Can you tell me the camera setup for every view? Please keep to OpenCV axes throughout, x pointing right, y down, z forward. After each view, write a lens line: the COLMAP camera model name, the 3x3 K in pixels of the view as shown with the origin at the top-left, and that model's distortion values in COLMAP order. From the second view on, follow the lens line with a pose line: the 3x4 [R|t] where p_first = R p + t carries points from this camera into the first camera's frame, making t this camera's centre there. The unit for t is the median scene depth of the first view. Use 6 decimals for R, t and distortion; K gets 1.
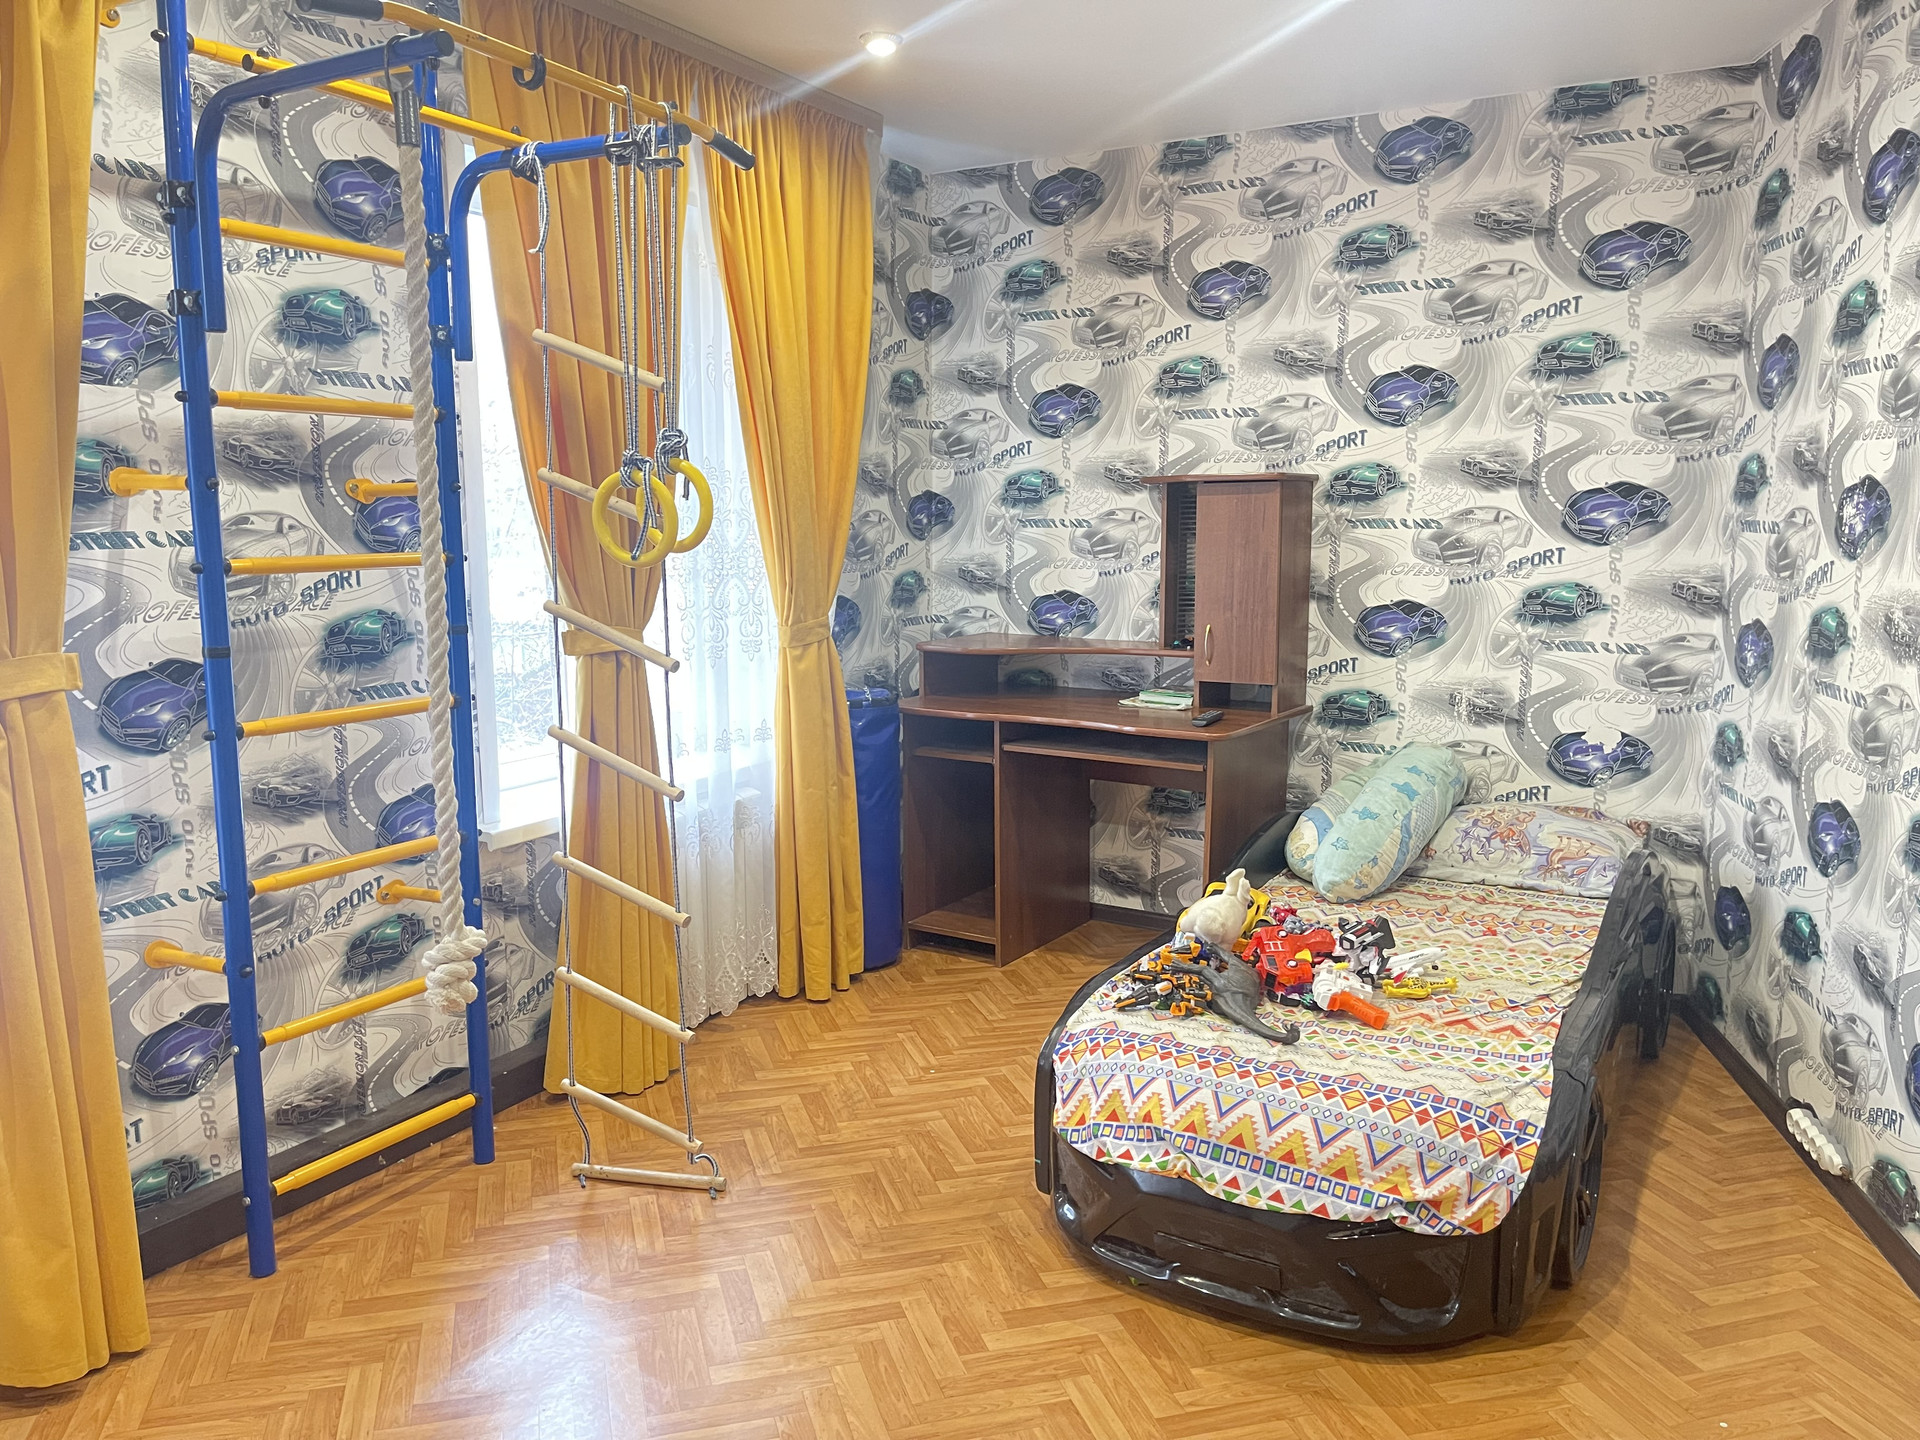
lens RADIAL K [[1448.5, 0, 955.1], [0, 1448.5, 731.5], [0, 0, 1]] dist [0.013384, -0.002295]
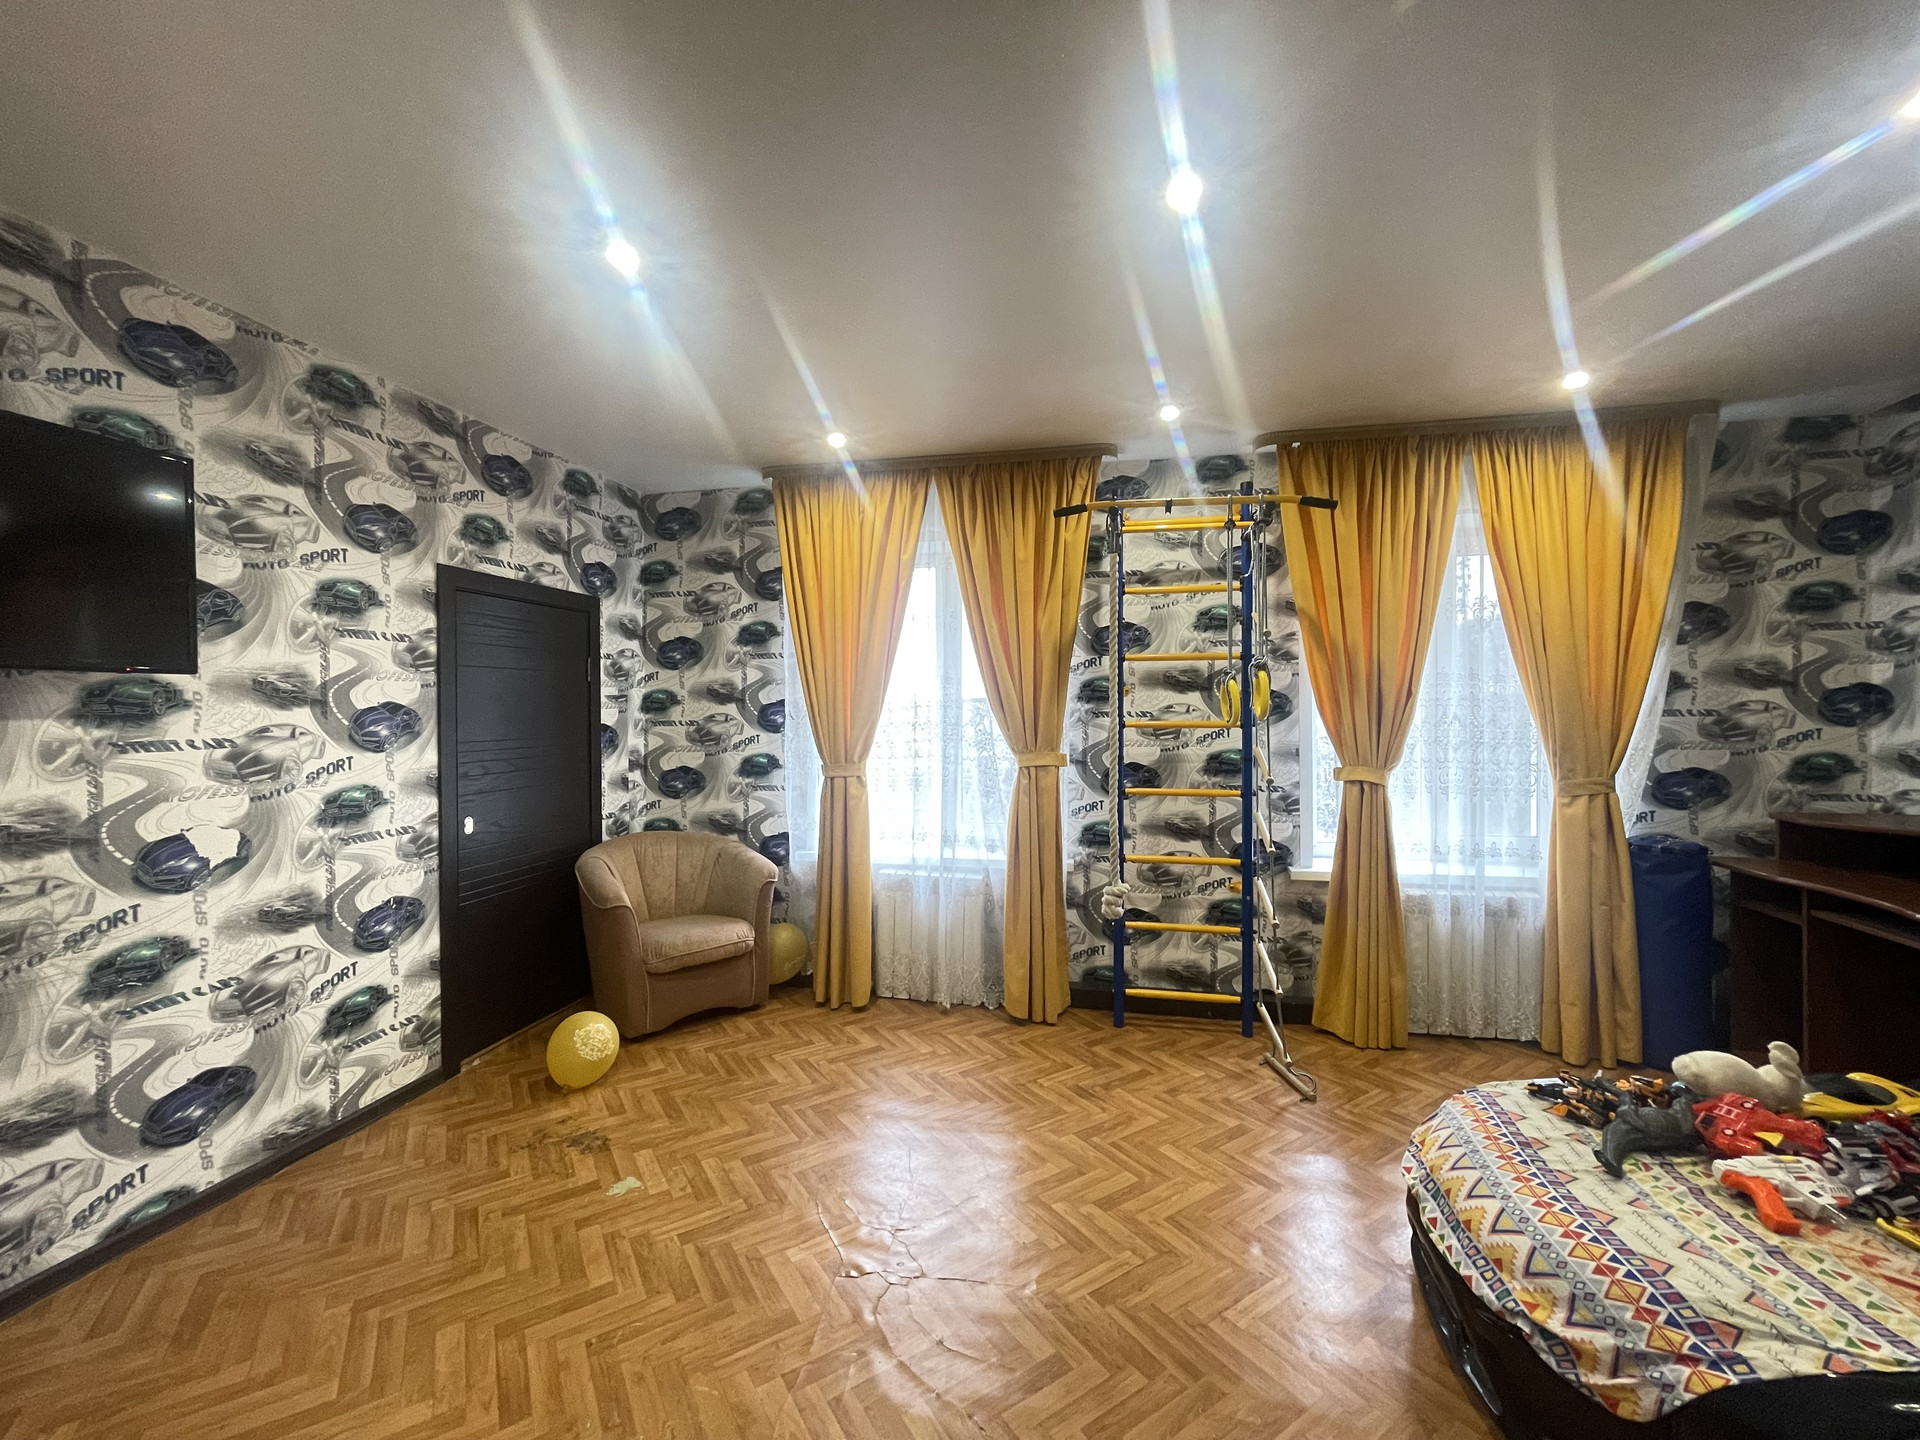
lens RADIAL K [[773.1, 0, 956.5], [0, 773.1, 711.3], [0, 0, 1]] dist [-0.002070, -0.000886]
pose [[0.304750, -0.002830, -0.952428, 0.707532], [-0.143594, 0.988429, -0.048883, -0.032165], [0.941546, 0.151660, 0.300817, 0.349855]]
